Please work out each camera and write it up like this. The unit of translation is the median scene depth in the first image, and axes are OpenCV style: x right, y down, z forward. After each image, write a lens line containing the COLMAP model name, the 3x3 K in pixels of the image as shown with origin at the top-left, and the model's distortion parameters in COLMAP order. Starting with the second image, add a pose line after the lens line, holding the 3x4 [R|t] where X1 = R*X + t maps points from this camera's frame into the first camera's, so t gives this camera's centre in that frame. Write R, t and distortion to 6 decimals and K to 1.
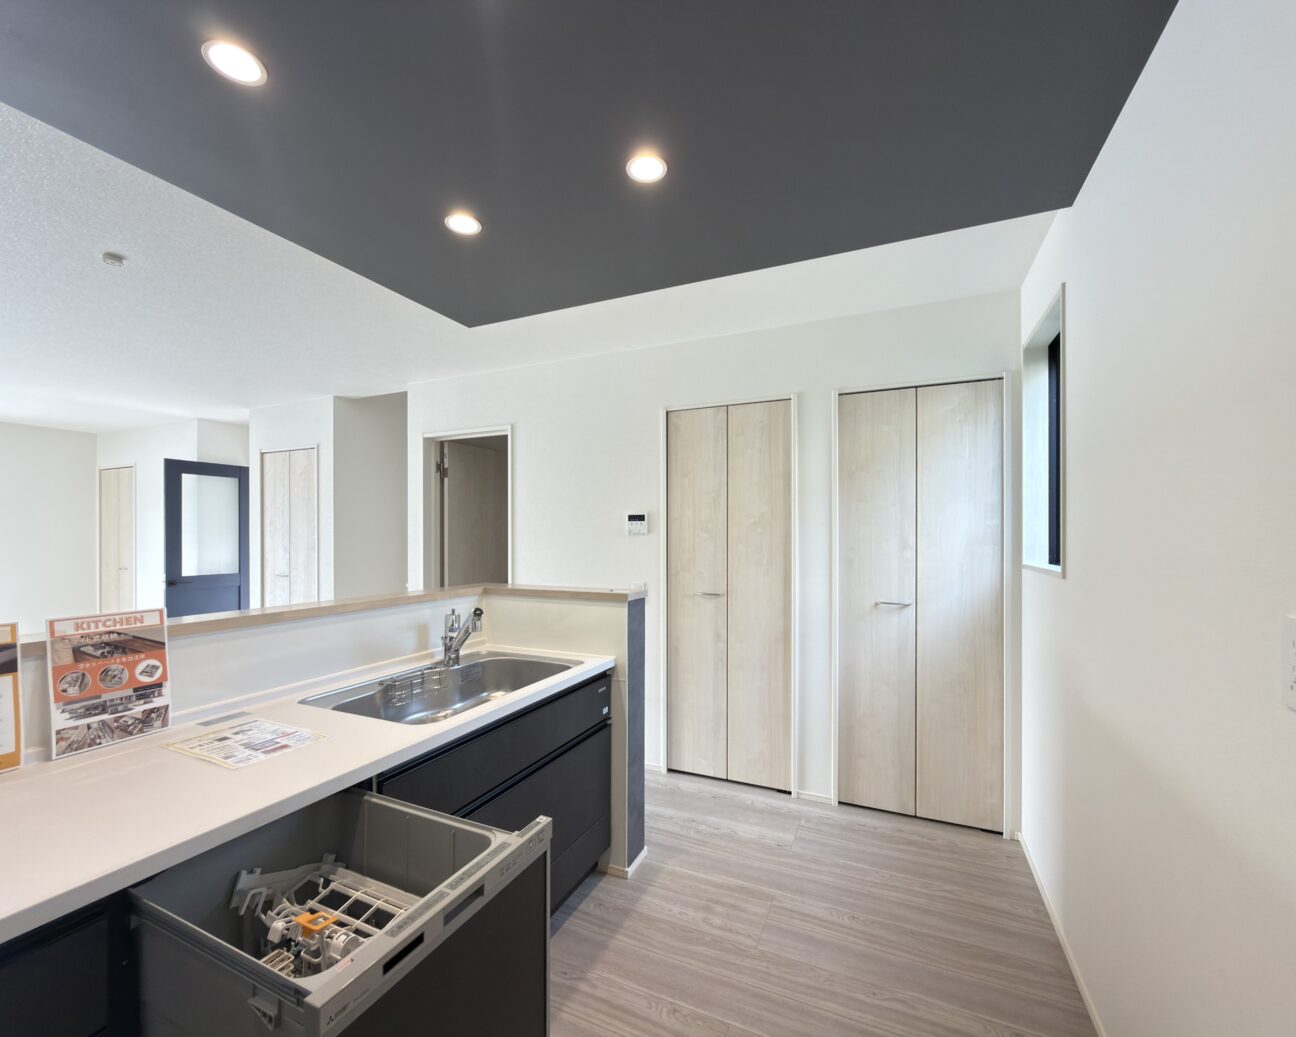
lens RADIAL K [[557.7, 0, 648.8], [0, 557.7, 536.7], [0, 0, 1]] dist [0.003803, -0.000965]
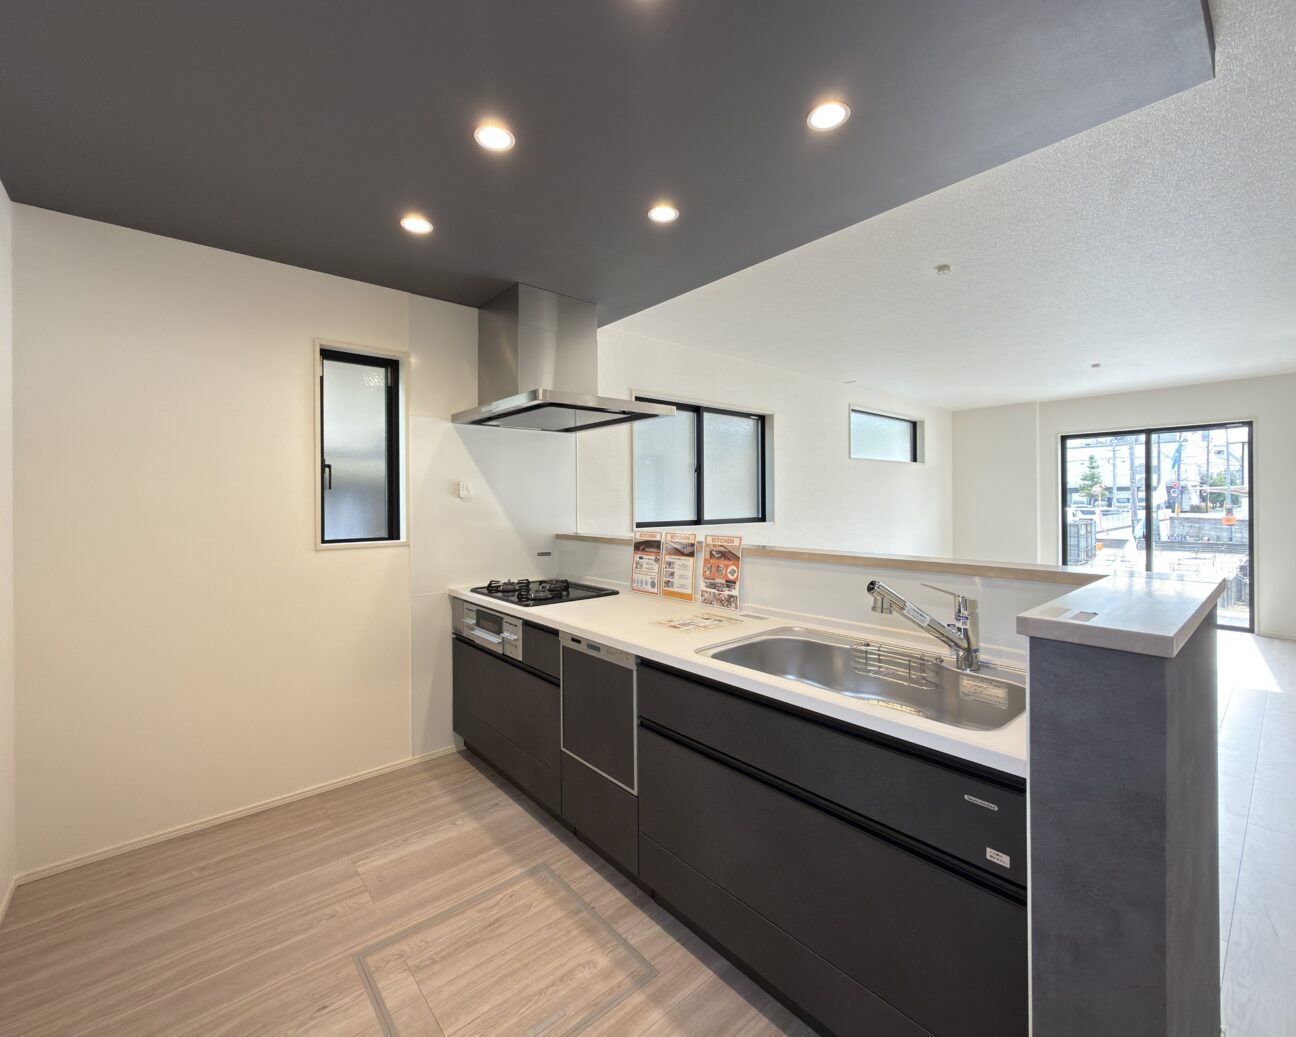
lens RADIAL K [[557.7, 0, 646.7], [0, 557.7, 500.5], [0, 0, 1]] dist [0.003803, -0.000965]
pose [[-0.416694, 0.005920, -0.909027, 0.732343], [0.008427, 0.999961, 0.002649, 0.018517], [0.909008, -0.006556, -0.416728, 1.470876]]
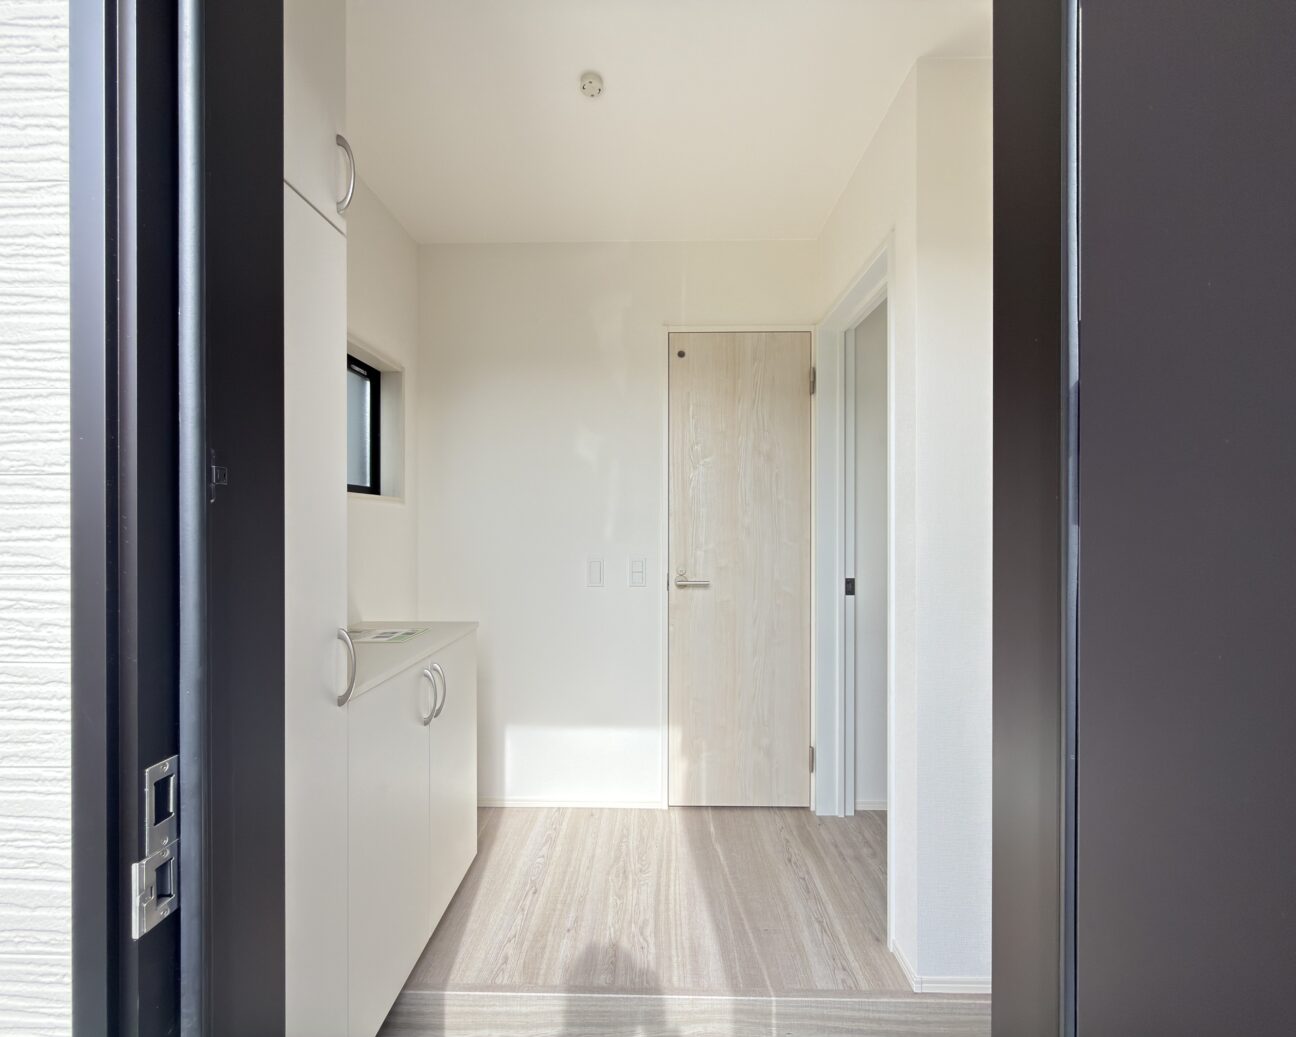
lens RADIAL K [[557.7, 0, 647.7], [0, 557.7, 528.5], [0, 0, 1]] dist [0.003803, -0.000965]
pose [[-0.399439, -0.001391, 0.916759, -1.267754], [0.002195, 0.999995, 0.002473, 0.098961], [-0.916757, 0.003000, -0.399433, 1.714492]]
